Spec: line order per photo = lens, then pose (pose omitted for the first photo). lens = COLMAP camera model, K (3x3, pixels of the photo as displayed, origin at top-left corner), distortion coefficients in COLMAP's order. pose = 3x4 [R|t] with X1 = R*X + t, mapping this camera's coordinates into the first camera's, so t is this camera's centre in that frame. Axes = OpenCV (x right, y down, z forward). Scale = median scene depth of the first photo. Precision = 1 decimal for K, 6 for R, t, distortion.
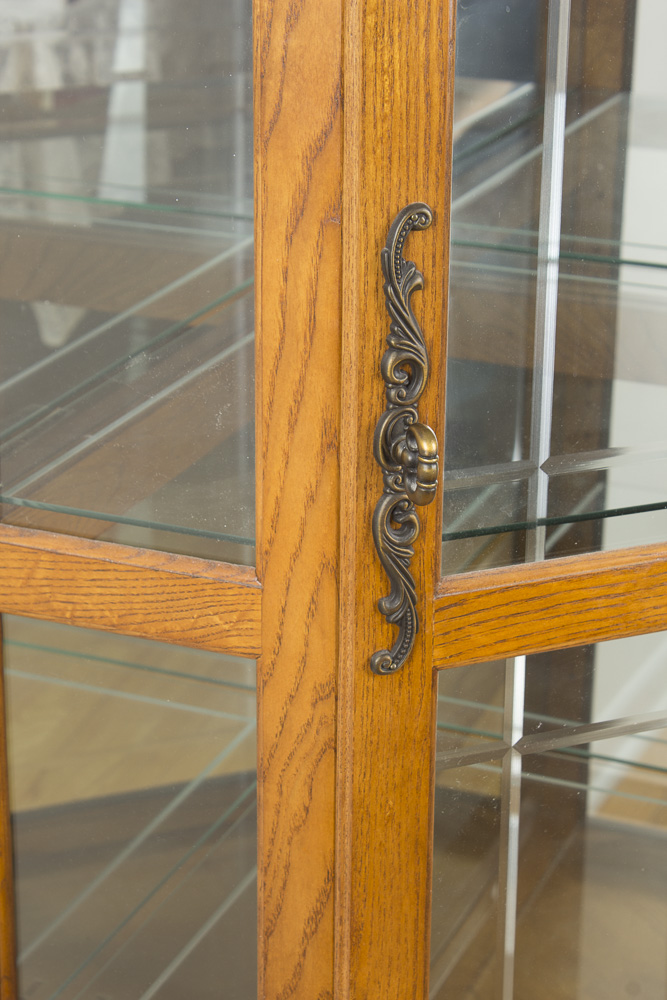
lens RADIAL K [[2479.7, 0, 333.5], [0, 2479.7, 500.0], [0, 0, 1]] dist [0.094261, 0.141613]
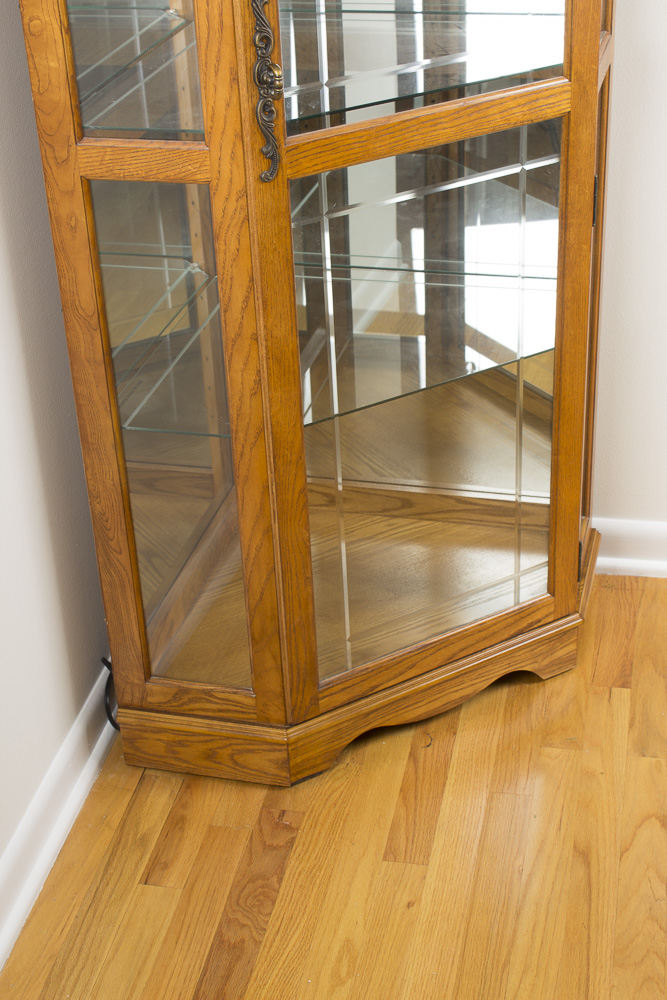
lens RADIAL K [[1611.4, 0, 333.5], [0, 1611.4, 500.0], [0, 0, 1]] dist [-0.014931, 0.087986]
pose [[0.989197, -0.116753, 0.088646, -0.084914], [0.101510, 0.981821, 0.160386, 0.126136], [-0.105760, -0.149655, 0.983066, -0.515840]]
